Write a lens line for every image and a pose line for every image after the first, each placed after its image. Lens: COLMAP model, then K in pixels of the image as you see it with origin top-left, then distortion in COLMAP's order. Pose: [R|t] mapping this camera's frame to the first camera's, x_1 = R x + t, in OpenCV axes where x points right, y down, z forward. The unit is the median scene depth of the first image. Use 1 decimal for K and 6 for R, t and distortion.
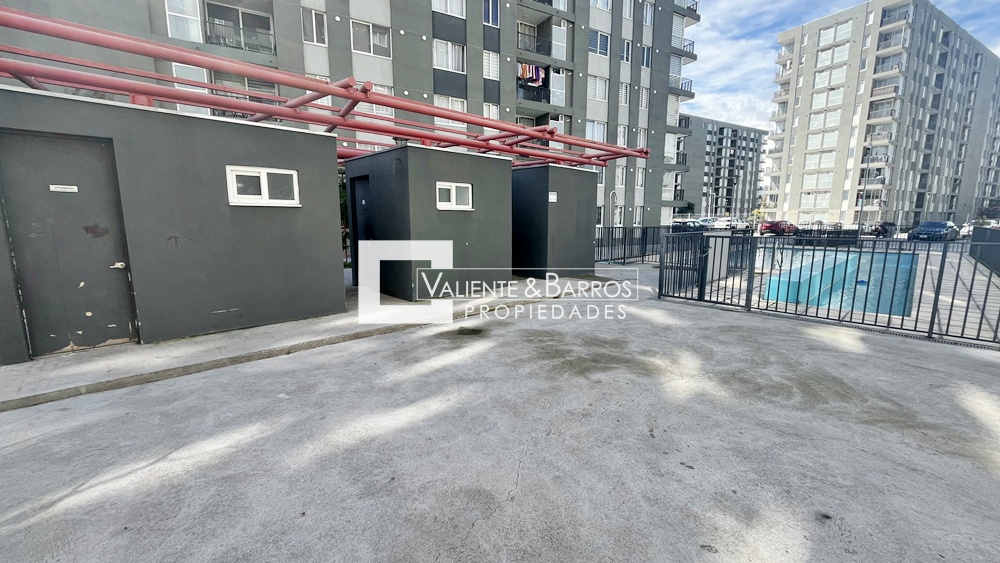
lens RADIAL K [[402.0, 0, 496.8], [0, 402.0, 282.1], [0, 0, 1]] dist [-0.003464, -0.000240]
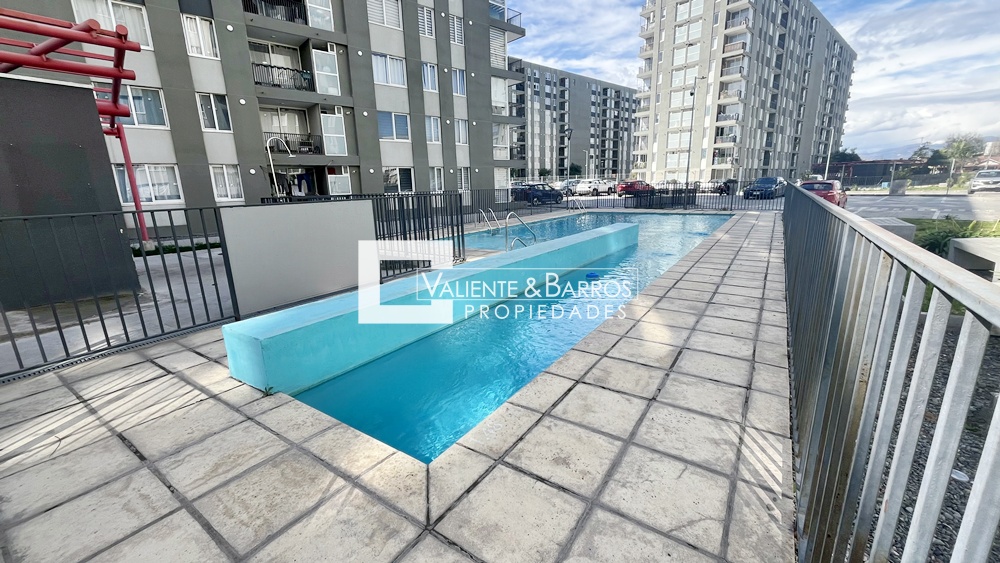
lens RADIAL K [[402.0, 0, 504.1], [0, 402.0, 282.7], [0, 0, 1]] dist [-0.003464, -0.000240]
pose [[0.976026, -0.077297, 0.203467, 0.140672], [0.060856, 0.994446, 0.085868, -0.009992], [-0.208974, -0.071428, 0.975309, 0.087496]]
